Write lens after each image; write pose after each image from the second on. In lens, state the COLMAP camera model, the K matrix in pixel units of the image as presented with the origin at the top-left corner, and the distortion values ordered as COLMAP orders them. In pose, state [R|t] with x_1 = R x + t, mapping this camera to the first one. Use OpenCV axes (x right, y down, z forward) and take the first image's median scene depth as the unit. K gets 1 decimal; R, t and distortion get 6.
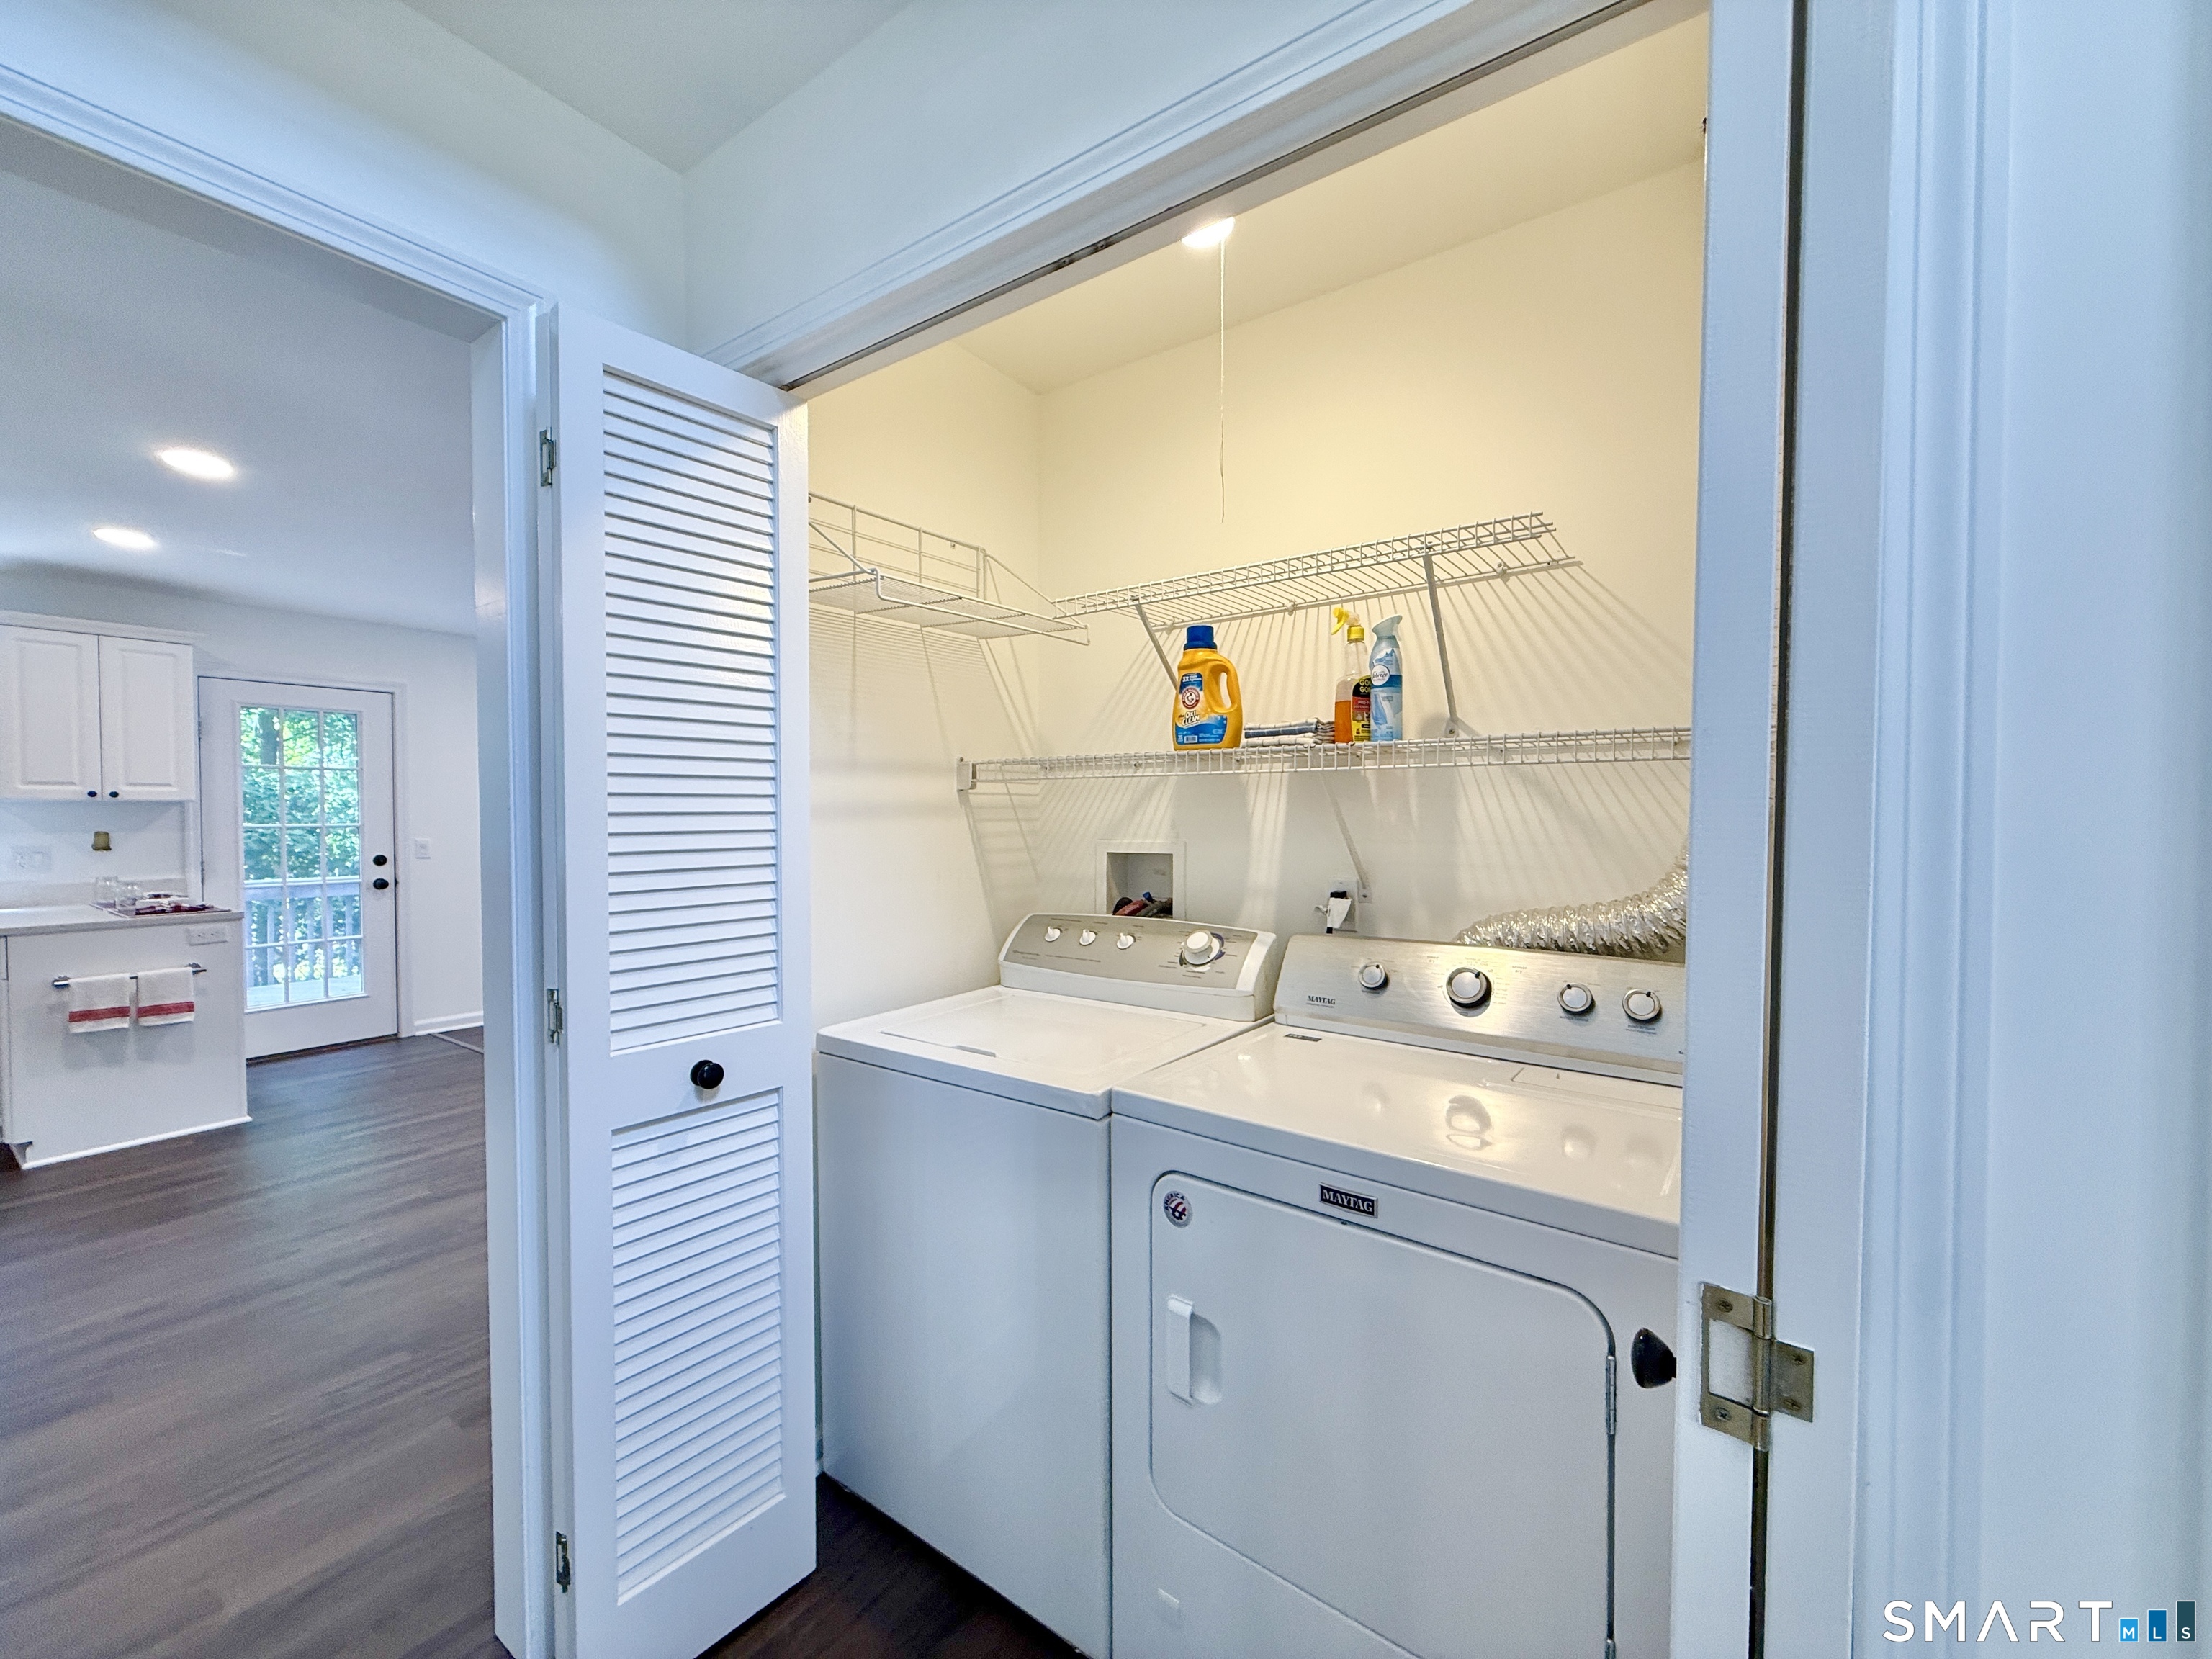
lens RADIAL K [[886.9, 0, 1095.2], [0, 886.9, 827.8], [0, 0, 1]] dist [-0.001341, -0.000020]
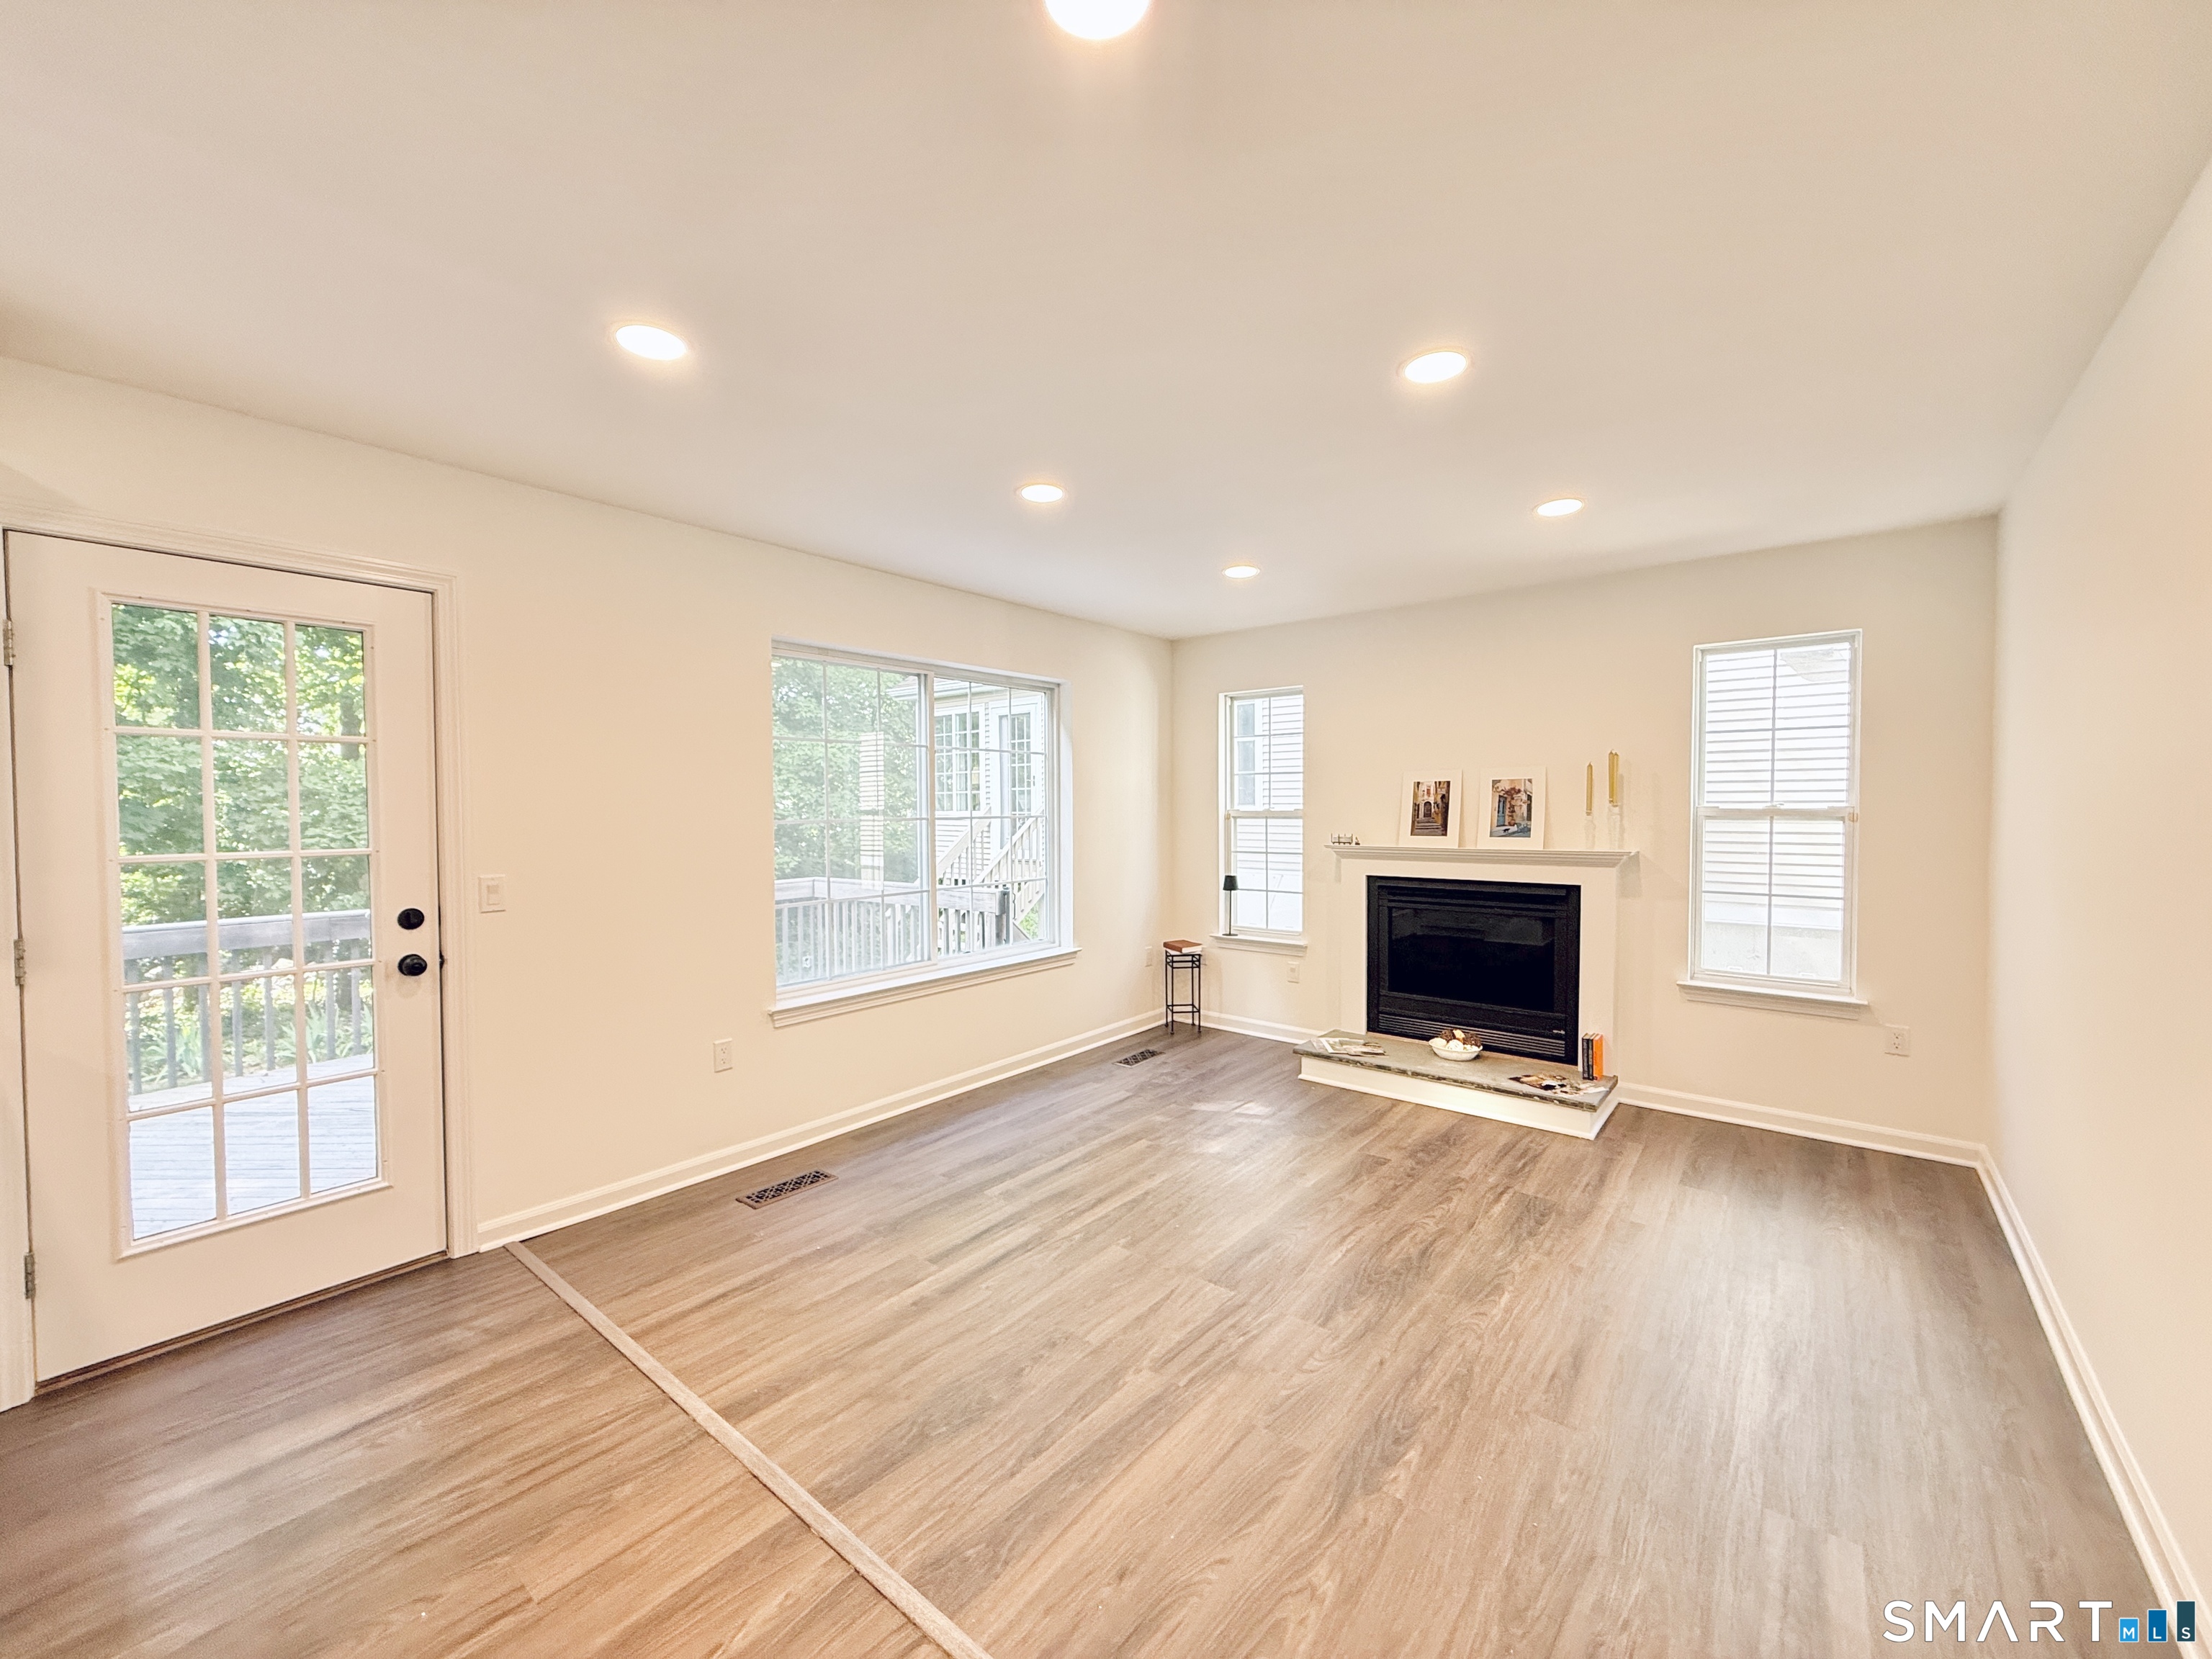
lens RADIAL K [[886.9, 0, 1115.7], [0, 886.9, 827.0], [0, 0, 1]] dist [-0.001341, -0.000020]
pose [[0.999752, -0.003673, 0.021971, -0.407454], [0.003578, 0.999984, 0.004361, -0.016612], [-0.021986, -0.004282, 0.999749, 0.475860]]
